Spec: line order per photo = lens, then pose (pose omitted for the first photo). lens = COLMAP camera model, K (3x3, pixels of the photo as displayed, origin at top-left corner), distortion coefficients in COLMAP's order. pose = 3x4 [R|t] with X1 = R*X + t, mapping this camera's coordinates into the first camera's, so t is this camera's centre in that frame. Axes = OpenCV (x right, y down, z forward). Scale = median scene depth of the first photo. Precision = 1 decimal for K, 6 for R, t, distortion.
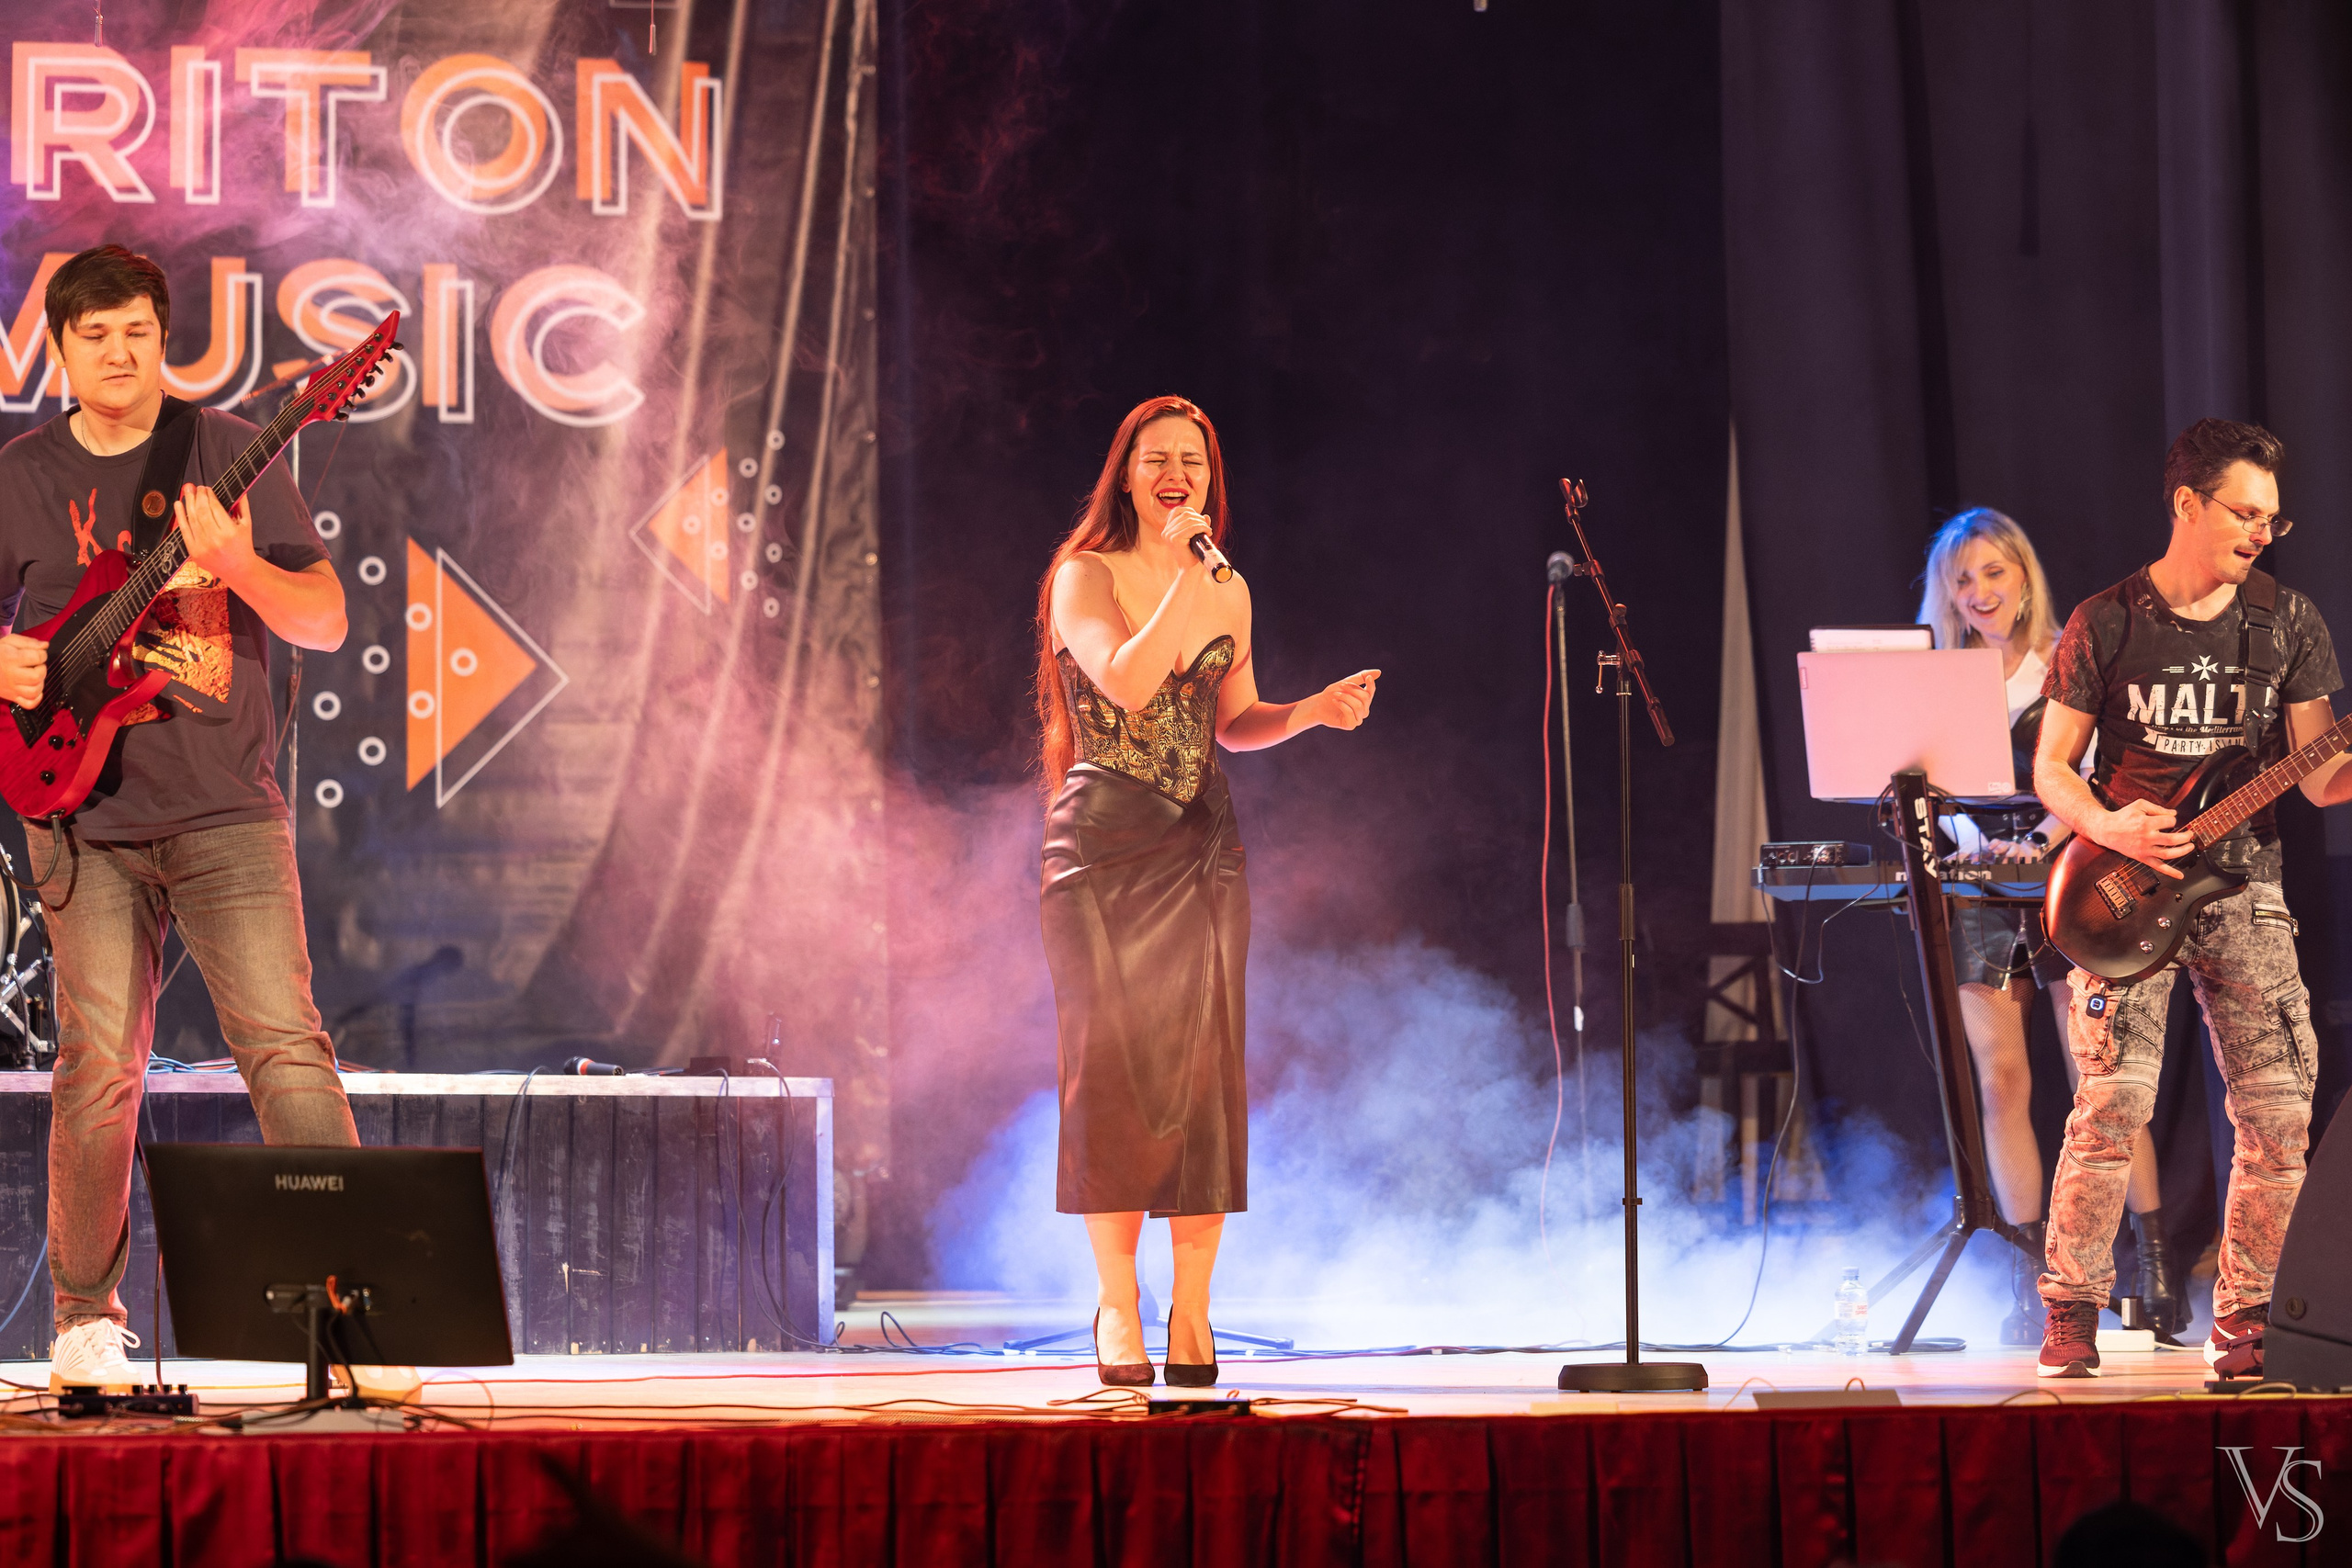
lens RADIAL K [[7709.5, 0, 1183.1], [0, 7709.5, 839.8], [0, 0, 1]] dist [0.148212, -6.977832]
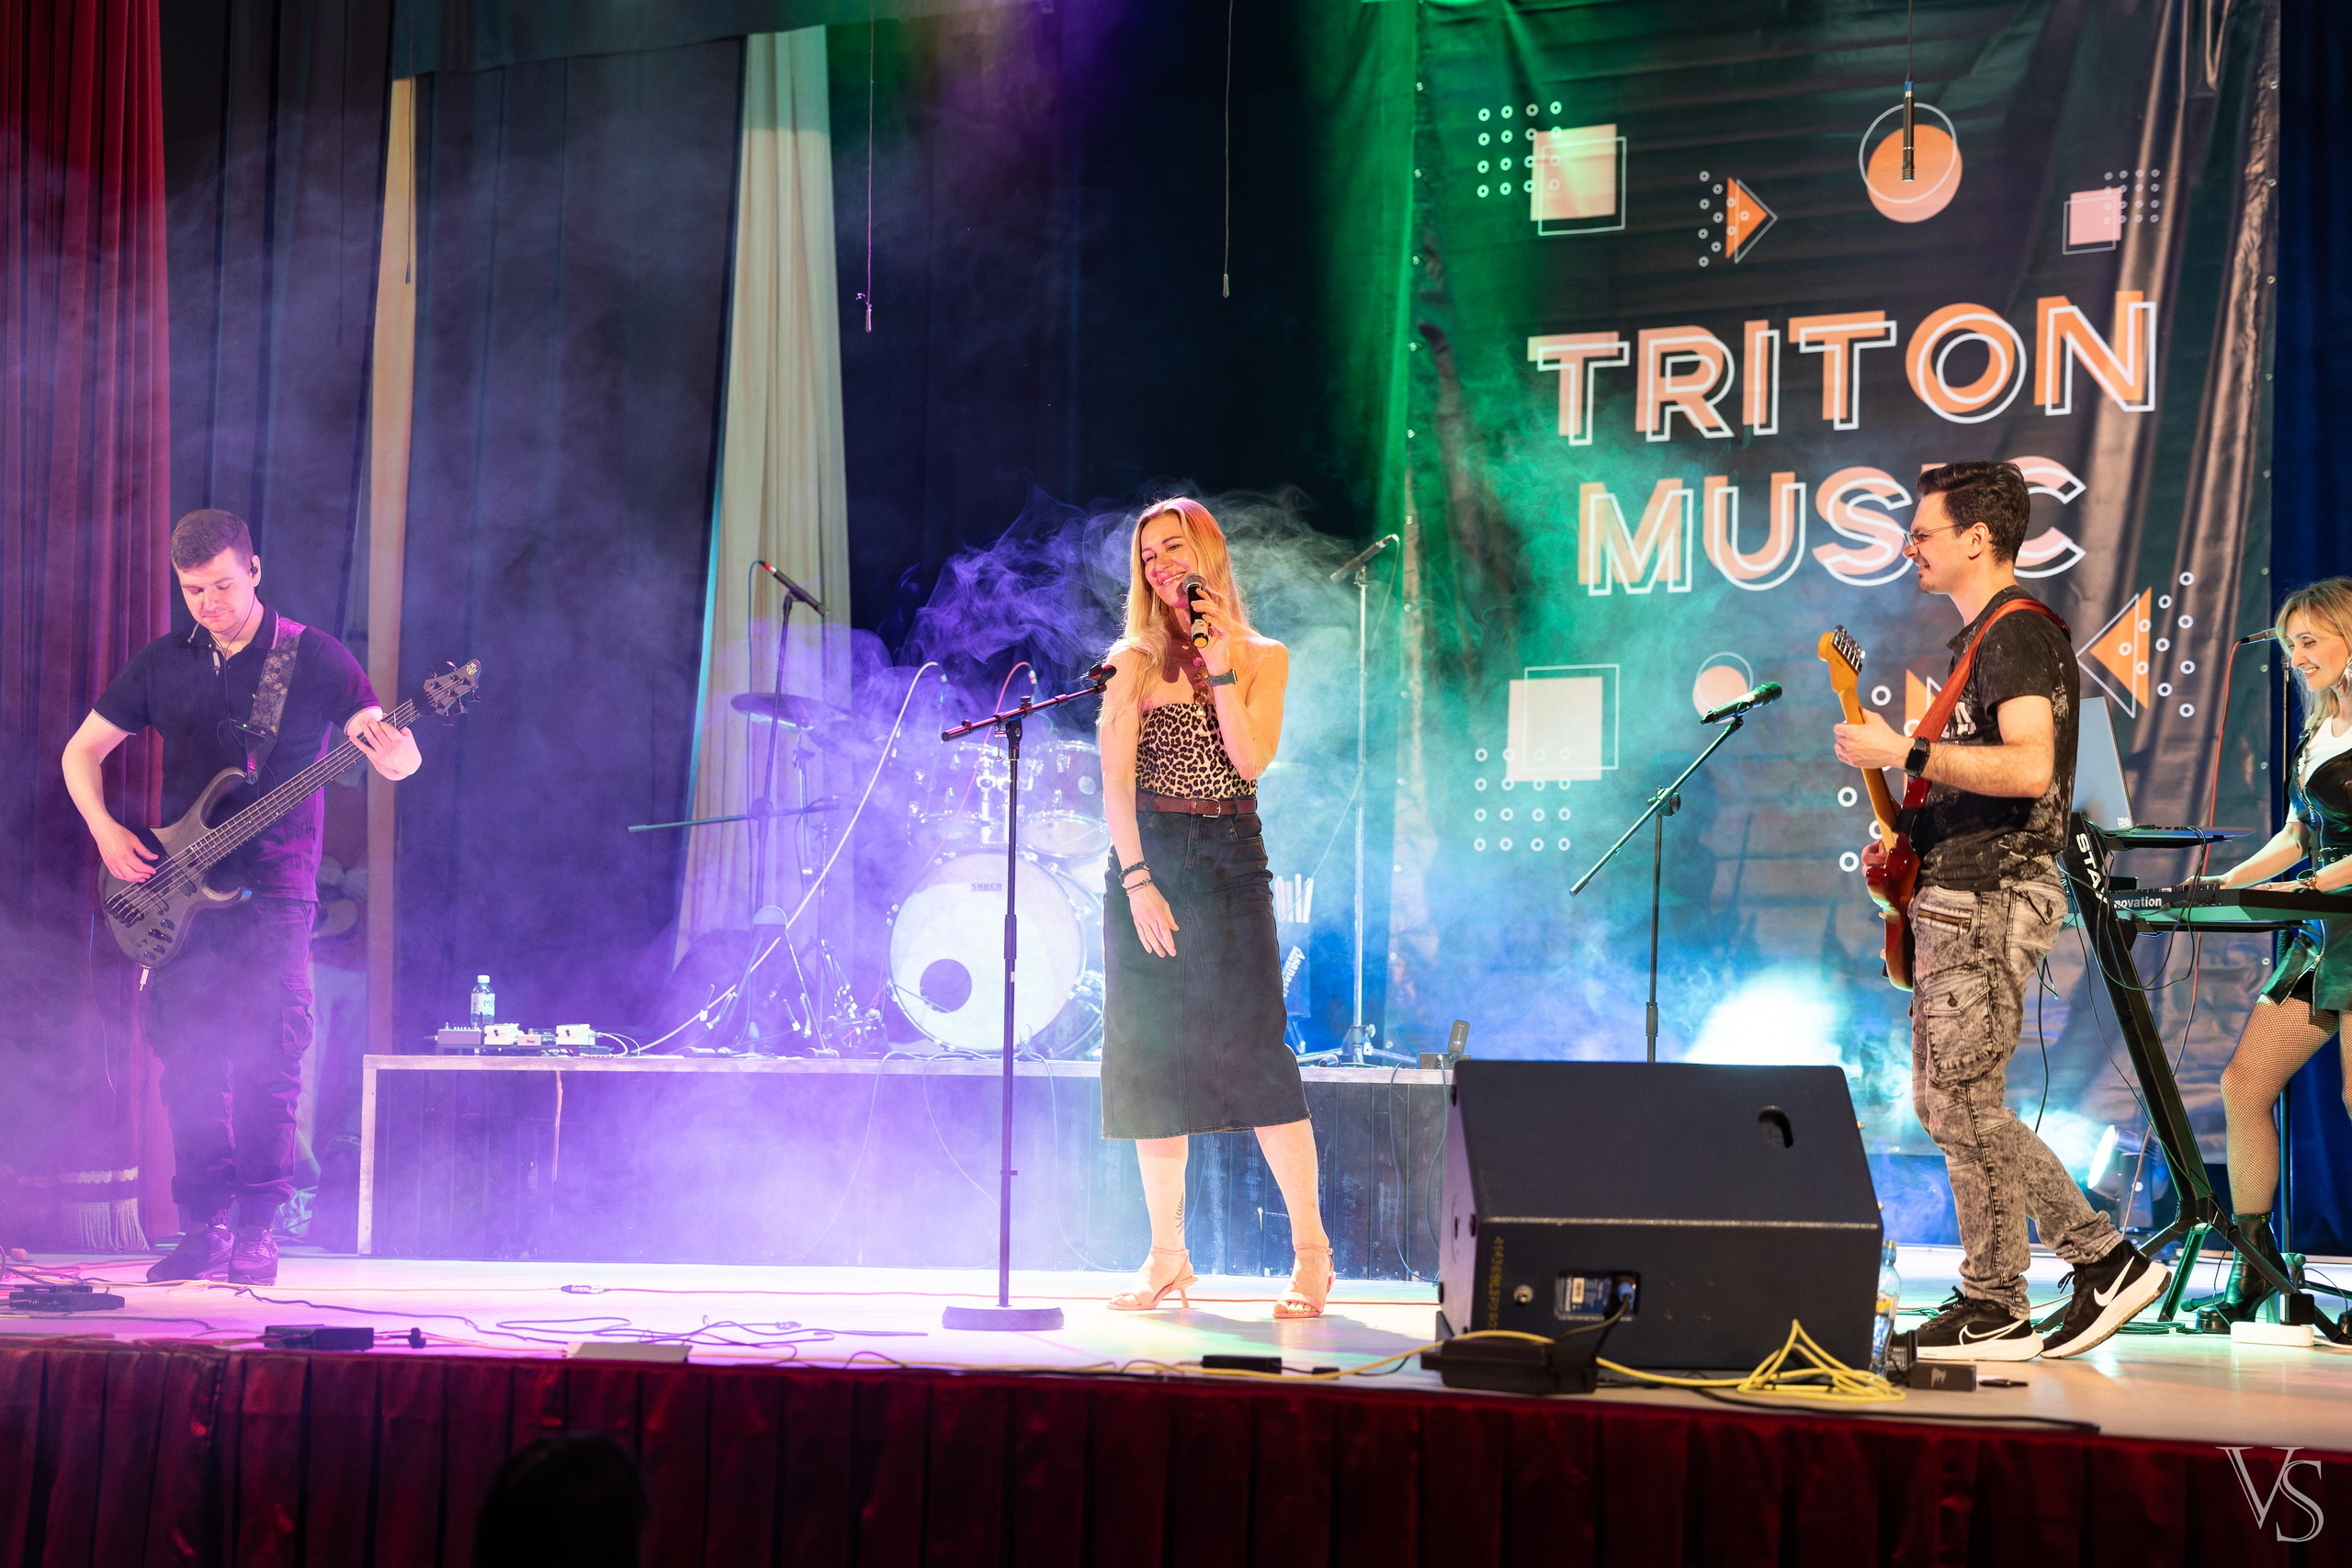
lens RADIAL K [[4665.4, 0, 1176.0], [0, 4665.4, 784.0], [0, 0, 1]] dist [0.327697, 0.258806]
pose [[0.716960, -0.031109, -0.696420, 0.380915], [0.009775, 0.999354, -0.034578, 0.007726], [0.697046, 0.017984, 0.716801, 0.328801]]
